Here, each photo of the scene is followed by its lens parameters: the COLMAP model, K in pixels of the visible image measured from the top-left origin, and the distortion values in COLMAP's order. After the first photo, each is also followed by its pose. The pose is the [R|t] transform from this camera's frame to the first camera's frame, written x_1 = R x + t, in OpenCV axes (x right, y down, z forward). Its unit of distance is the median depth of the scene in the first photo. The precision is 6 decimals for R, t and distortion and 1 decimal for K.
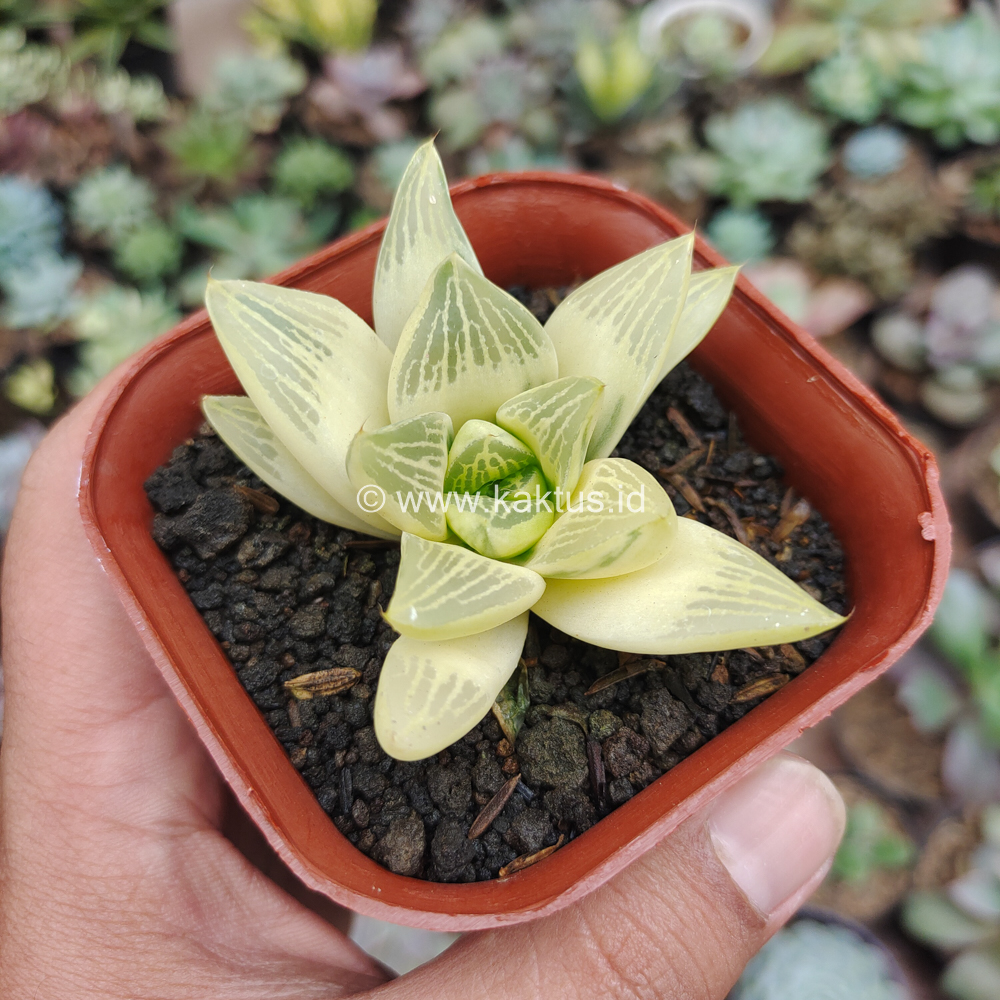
lens RADIAL K [[993.4, 0, 457.2], [0, 993.4, 497.8], [0, 0, 1]] dist [0.036018, -0.002734]
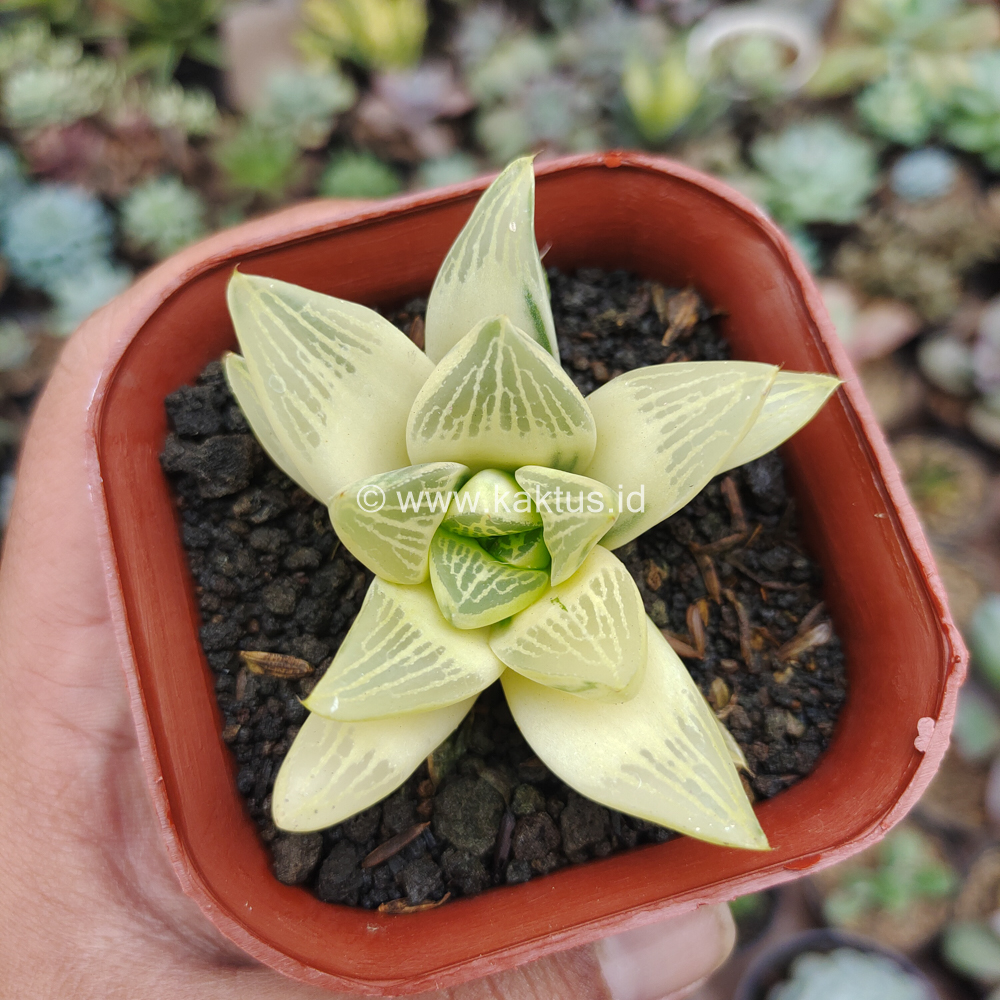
lens RADIAL K [[999.4, 0, 463.7], [0, 999.4, 495.6], [0, 0, 1]] dist [0.018988, 0.013991]
pose [[0.950531, 0.301906, -0.073107, 0.070892], [-0.276343, 0.929343, 0.244861, -0.288832], [0.141866, -0.212545, 0.966798, 0.097885]]
